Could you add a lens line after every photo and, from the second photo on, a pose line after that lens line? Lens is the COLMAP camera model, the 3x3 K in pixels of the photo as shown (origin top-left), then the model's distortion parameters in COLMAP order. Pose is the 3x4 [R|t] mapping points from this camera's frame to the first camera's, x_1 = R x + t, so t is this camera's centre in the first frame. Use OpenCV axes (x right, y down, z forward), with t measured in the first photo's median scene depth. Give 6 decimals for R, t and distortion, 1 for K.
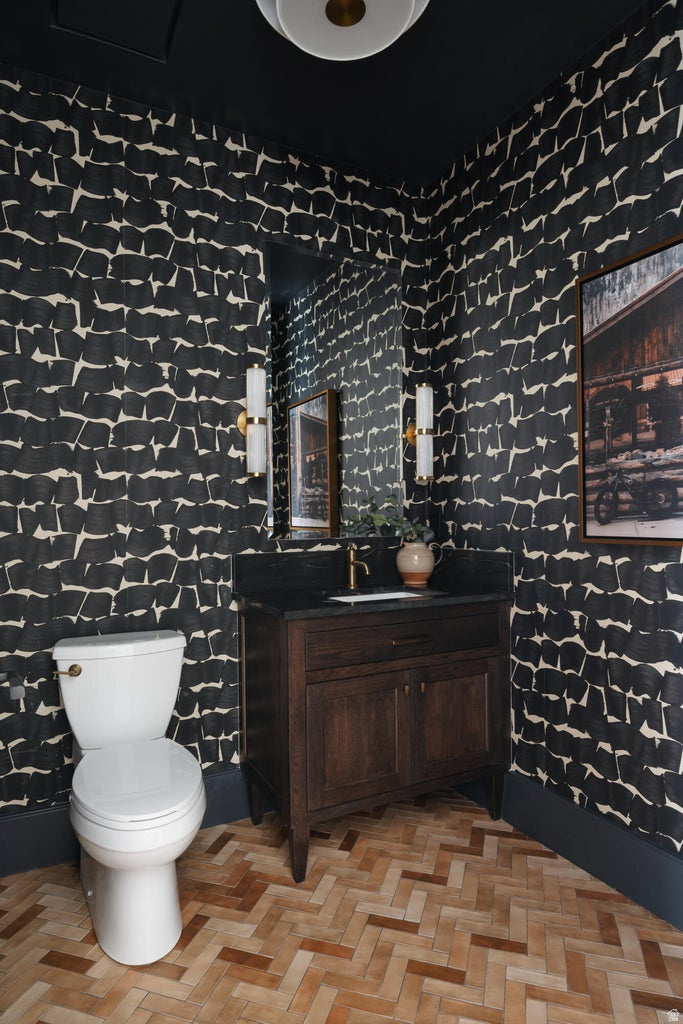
lens RADIAL K [[601.3, 0, 341.5], [0, 601.3, 512.0], [0, 0, 1]] dist [0.001048, 0.000260]
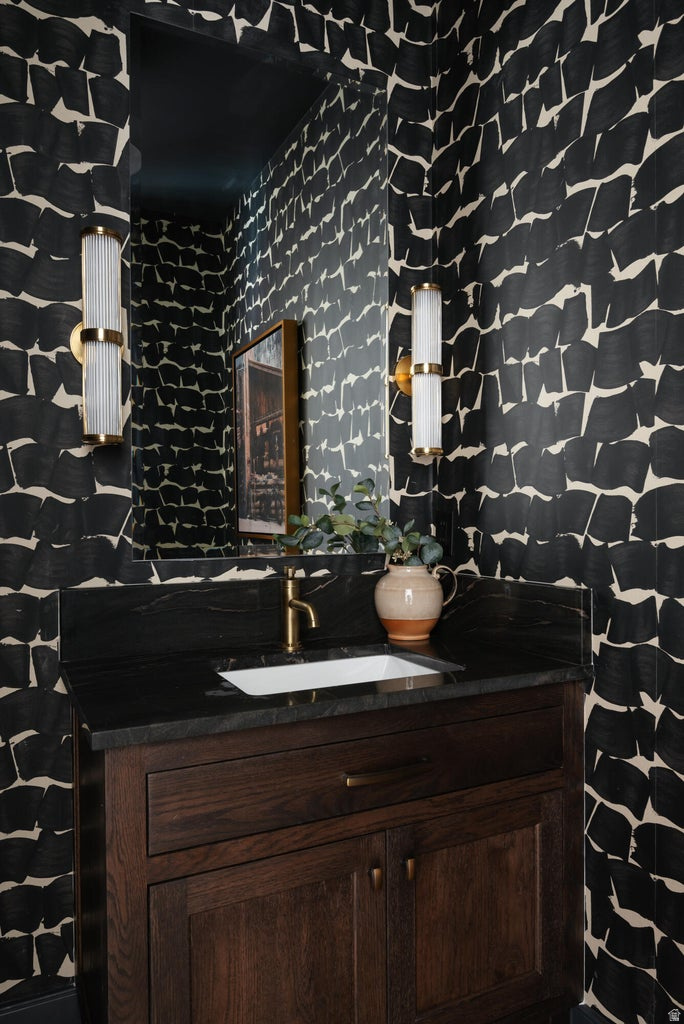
lens RADIAL K [[694.5, 0, 342.0], [0, 694.5, 512.0], [0, 0, 1]] dist [-0.005545, -0.004337]
pose [[0.999854, 0.002788, -0.016840, 0.077335], [-0.002781, 0.999996, 0.000466, 0.001119], [0.016842, -0.000419, 0.999858, 0.379563]]
